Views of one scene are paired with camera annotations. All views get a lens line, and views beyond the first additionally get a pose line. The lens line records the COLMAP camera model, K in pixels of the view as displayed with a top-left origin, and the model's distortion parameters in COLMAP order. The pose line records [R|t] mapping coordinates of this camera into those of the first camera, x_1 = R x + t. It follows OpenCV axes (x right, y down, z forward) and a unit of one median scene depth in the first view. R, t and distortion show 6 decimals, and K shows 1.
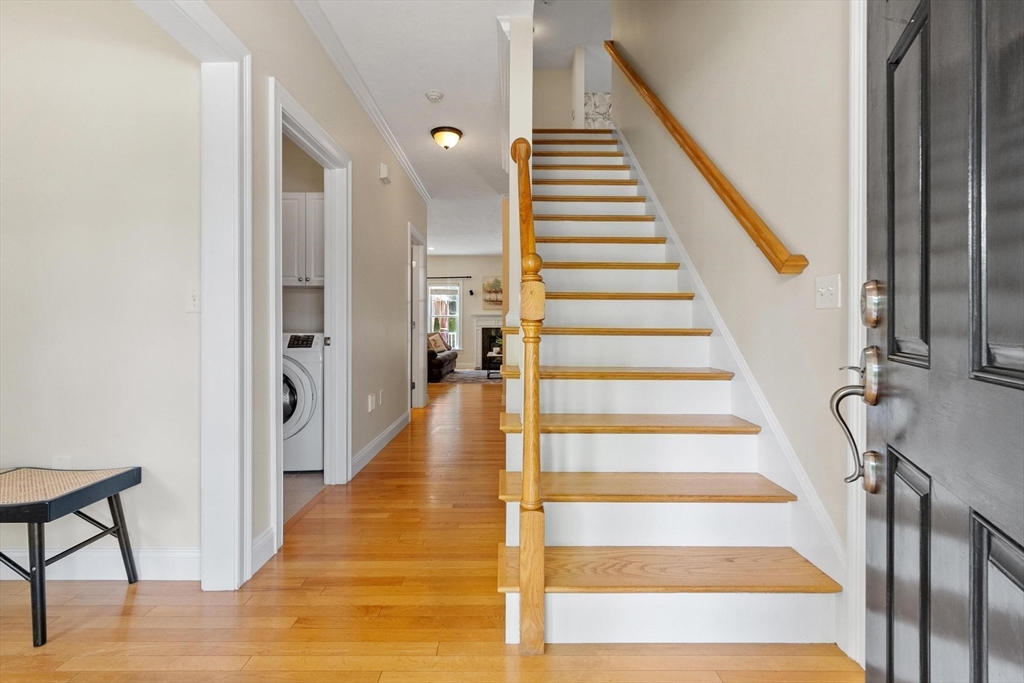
lens RADIAL K [[447.2, 0, 508.4], [0, 447.2, 338.8], [0, 0, 1]] dist [-0.000813, 0.000147]
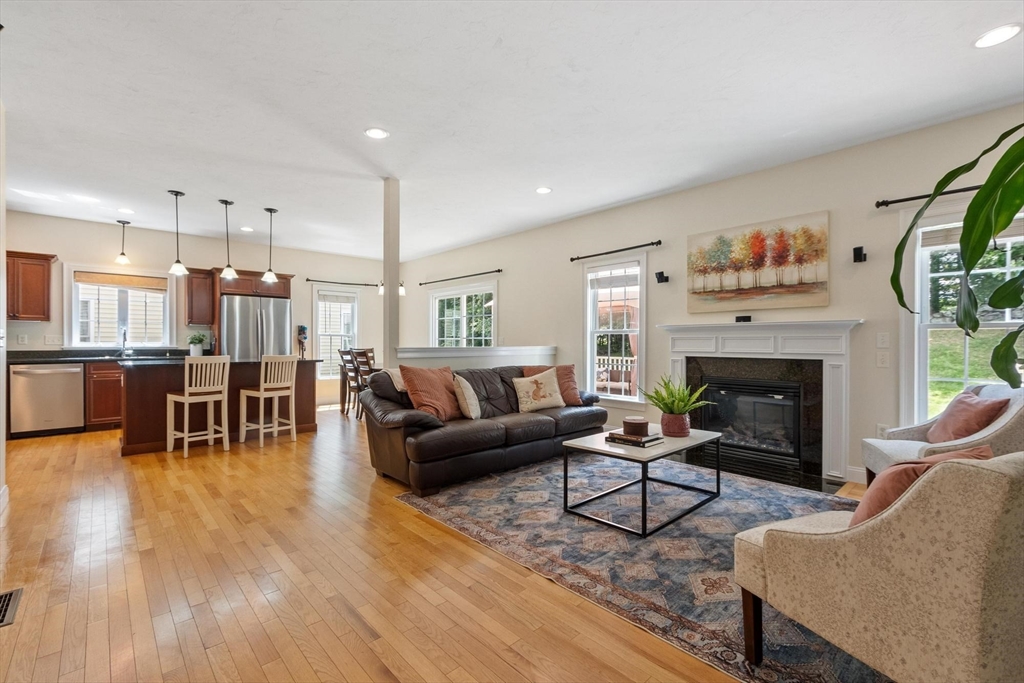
lens RADIAL K [[449.1, 0, 507.4], [0, 449.1, 346.4], [0, 0, 1]] dist [0.011214, 0.000087]
pose [[0.671207, 0.007695, -0.741230, 0.145350], [-0.005601, 0.999970, 0.005309, -0.035986], [0.741249, 0.000588, 0.671230, 0.585420]]
